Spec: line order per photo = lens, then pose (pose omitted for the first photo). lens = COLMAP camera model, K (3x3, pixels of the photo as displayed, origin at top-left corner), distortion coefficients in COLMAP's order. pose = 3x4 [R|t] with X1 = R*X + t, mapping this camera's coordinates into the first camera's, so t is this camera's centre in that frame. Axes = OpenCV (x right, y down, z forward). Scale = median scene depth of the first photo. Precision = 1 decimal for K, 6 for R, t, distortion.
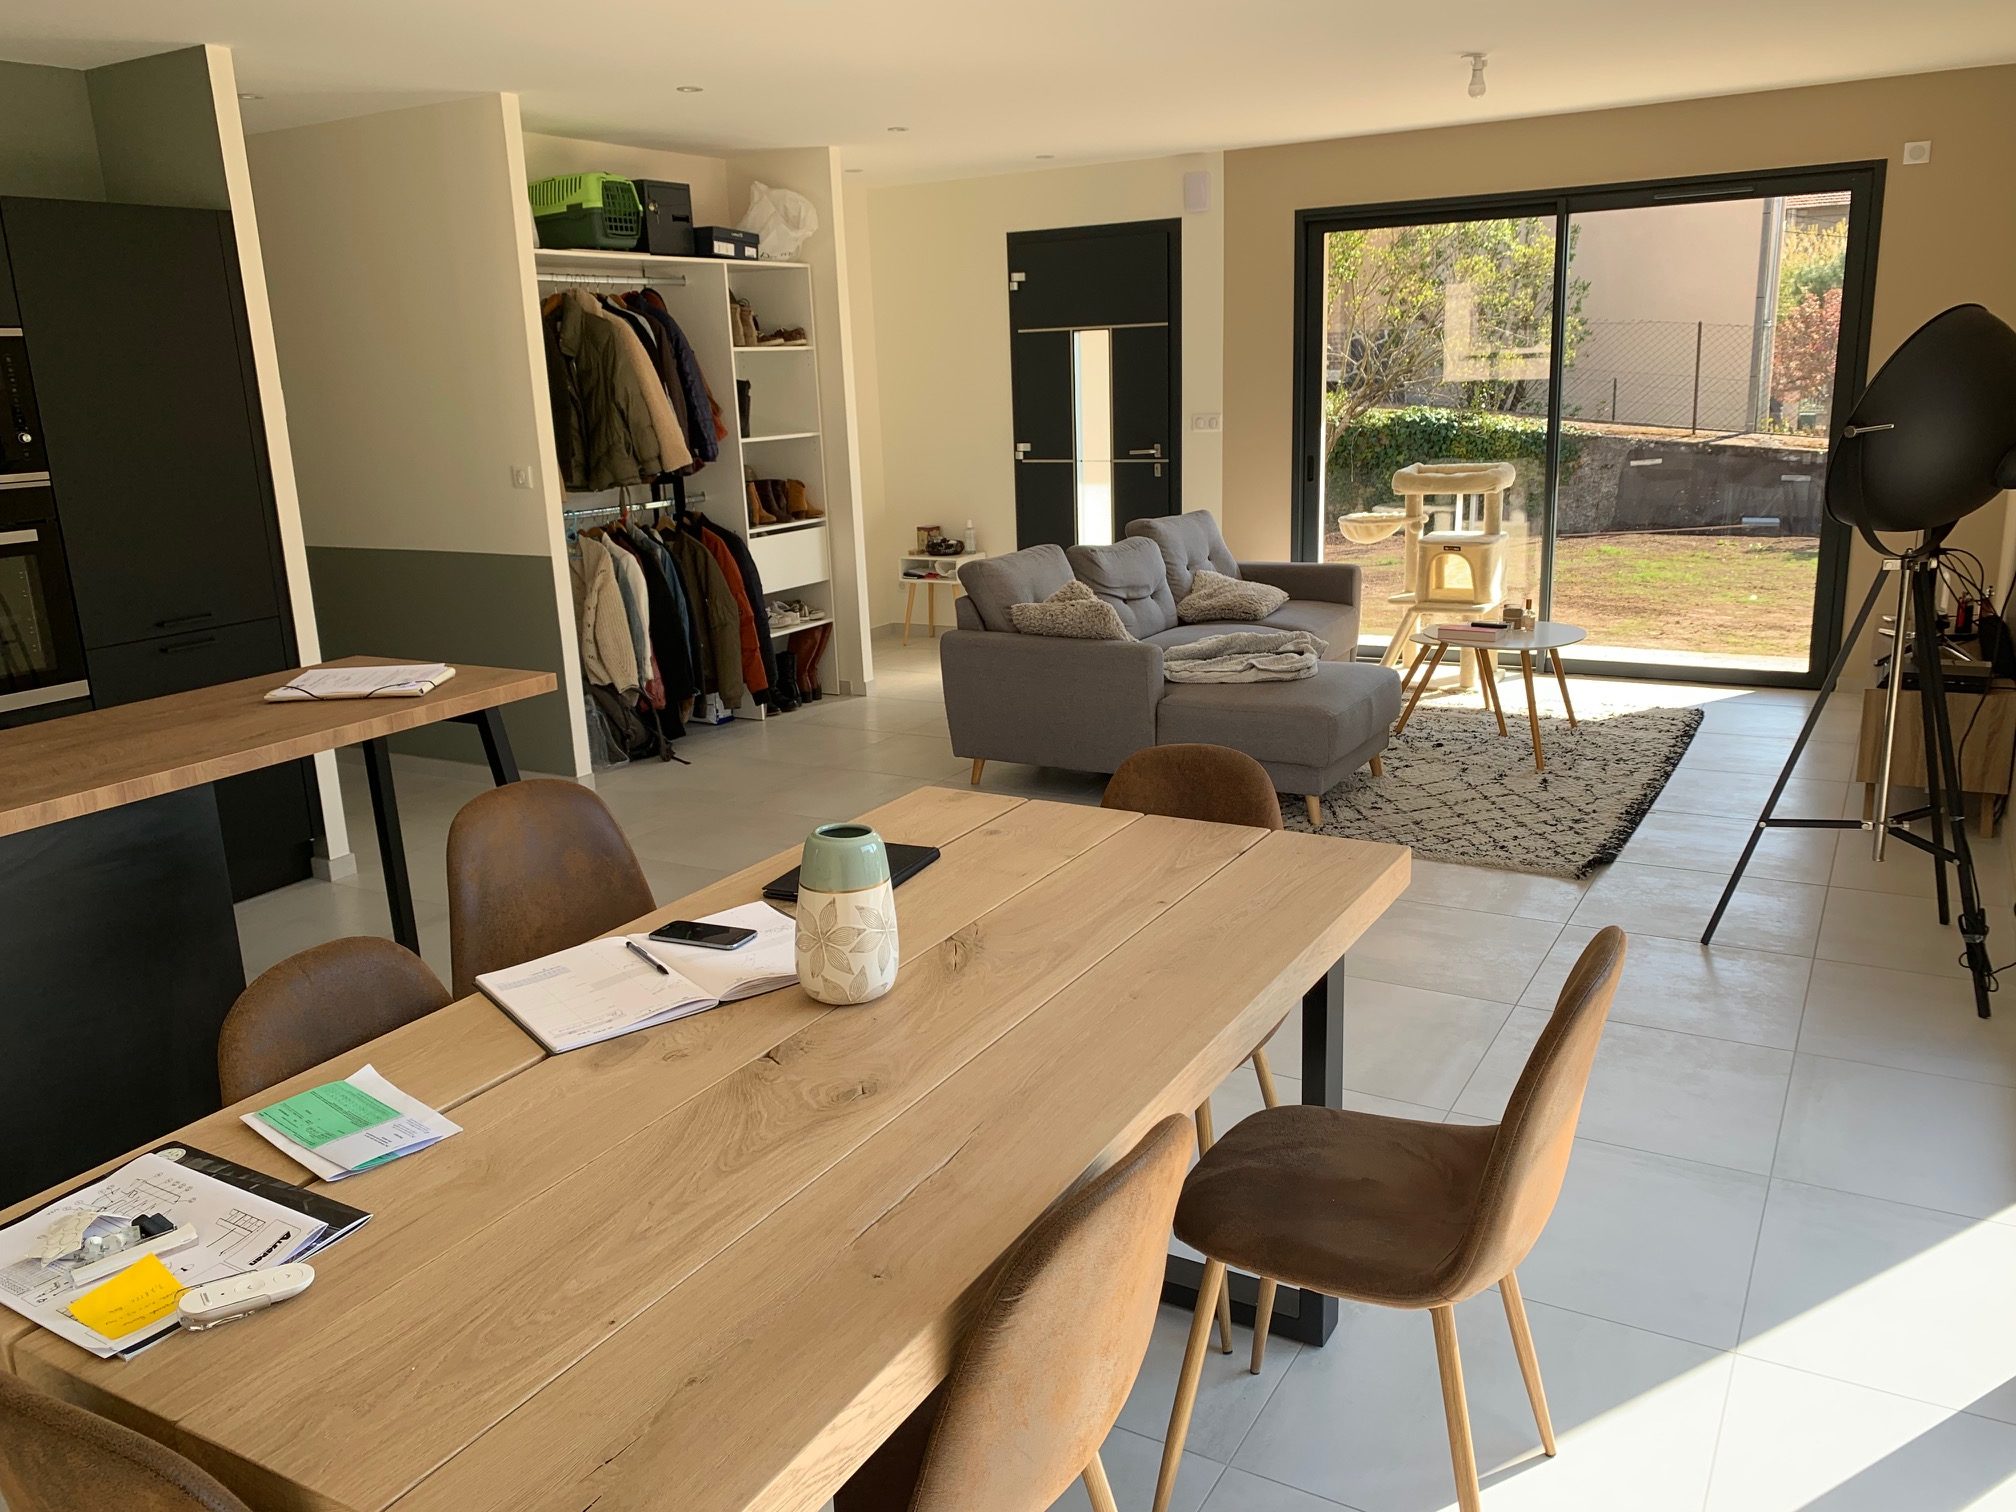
lens RADIAL K [[1566.9, 0, 1008.0], [0, 1566.9, 756.0], [0, 0, 1]] dist [0.003402, -0.005100]
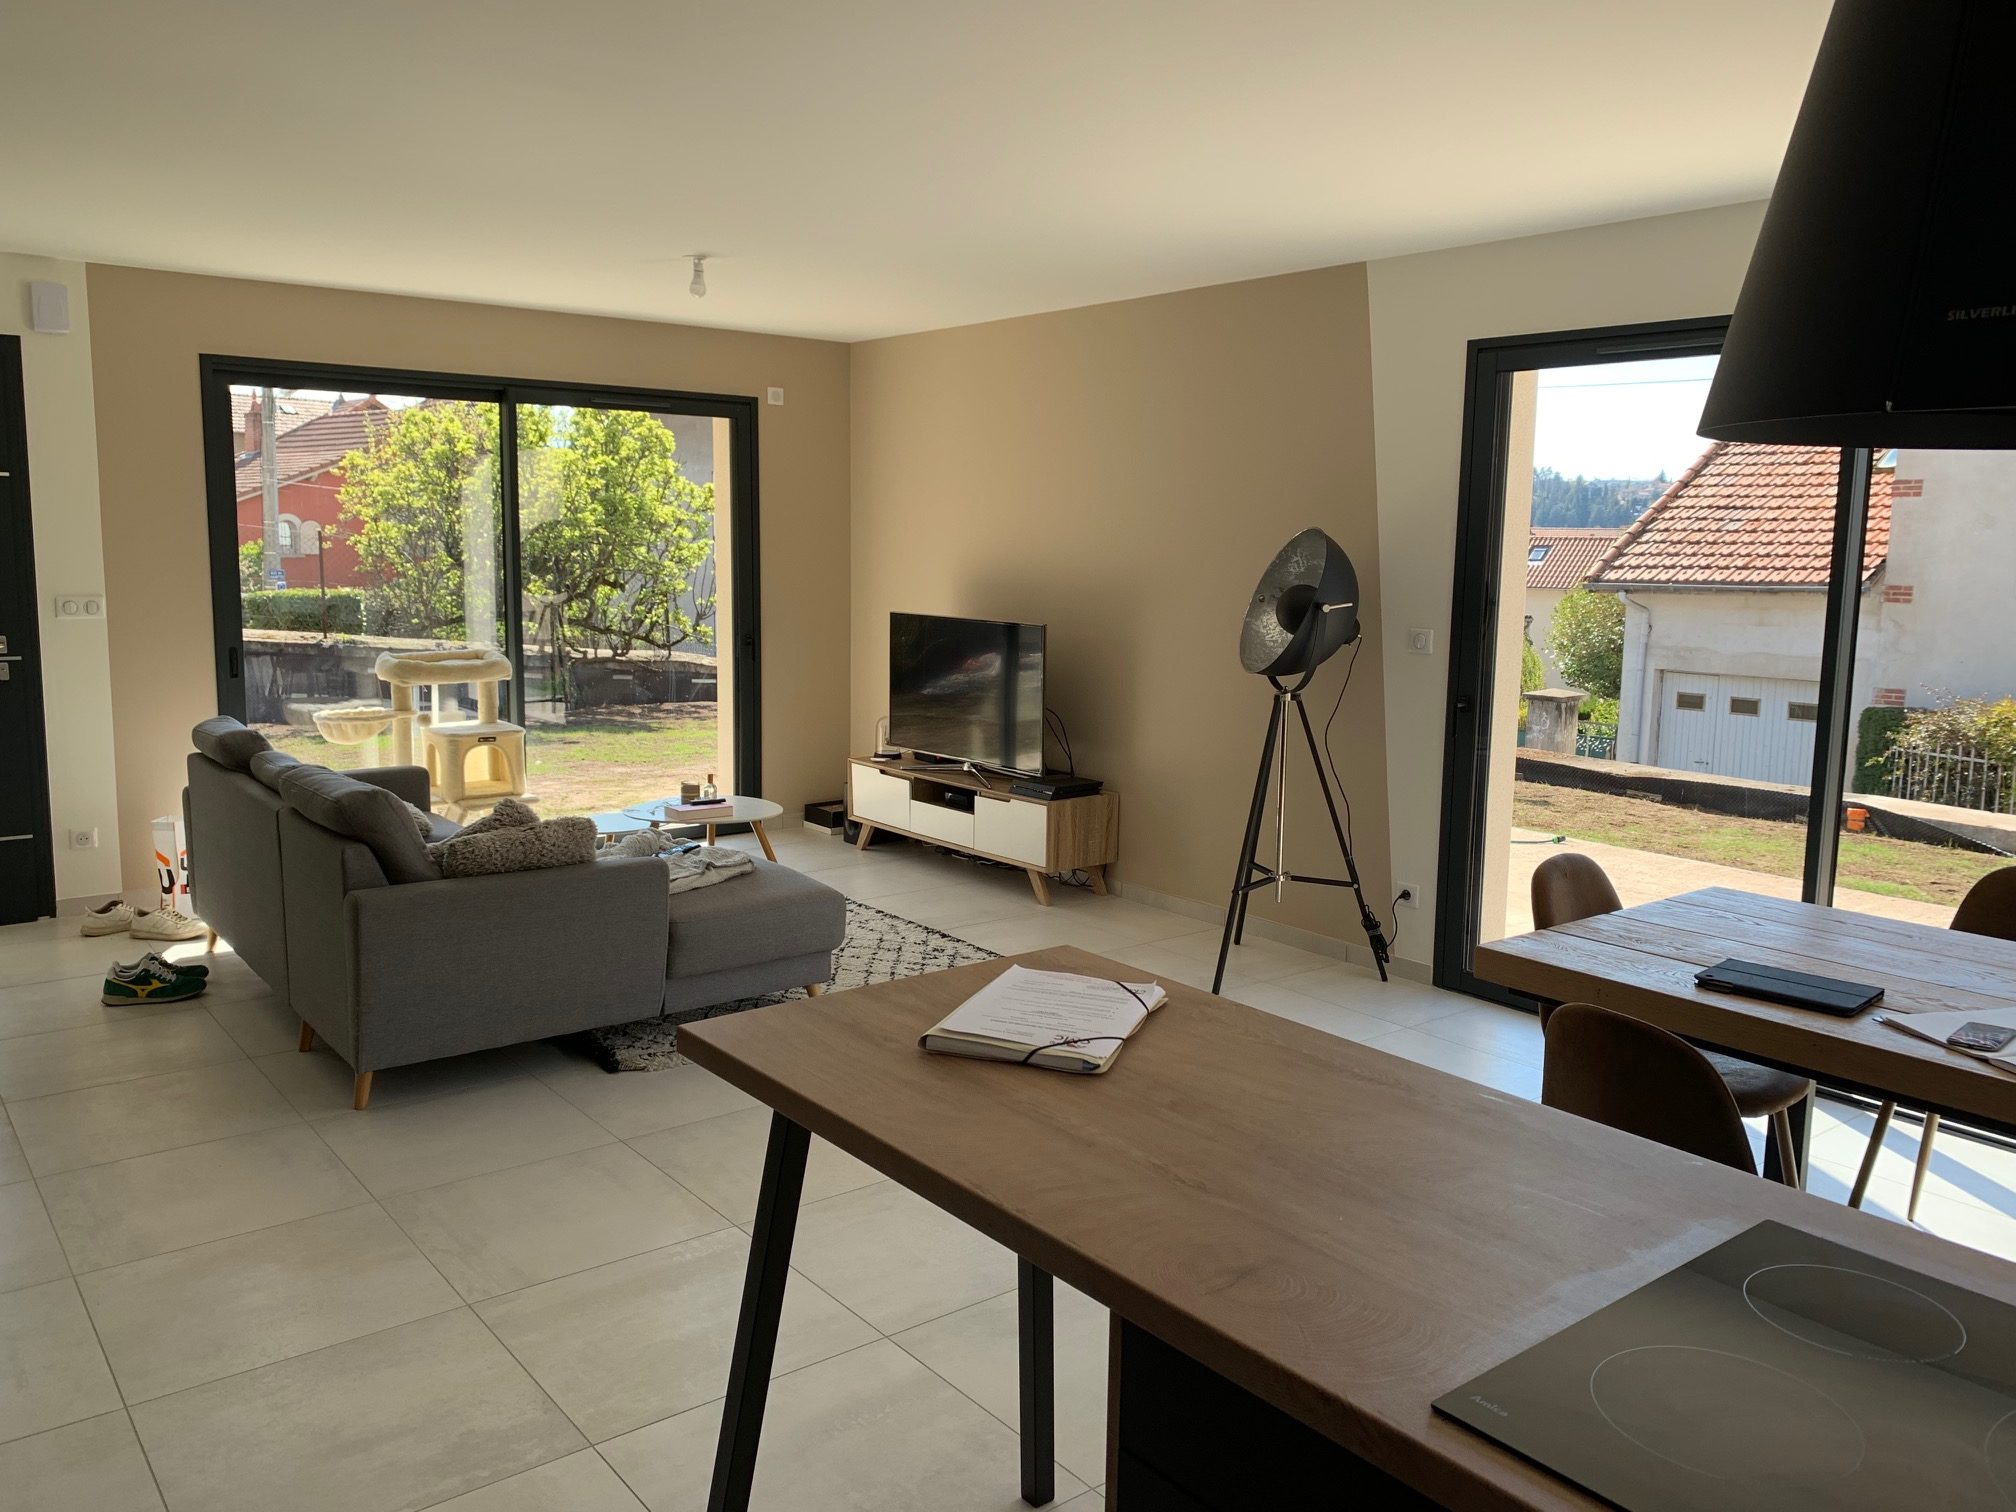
lens RADIAL K [[1516.8, 0, 1008.0], [0, 1516.8, 756.0], [0, 0, 1]] dist [0.002371, -0.001405]
pose [[0.360468, -0.090386, 0.928382, -0.503079], [0.197070, 0.980207, 0.018914, -0.086521], [-0.911716, 0.176138, 0.371145, 0.422484]]
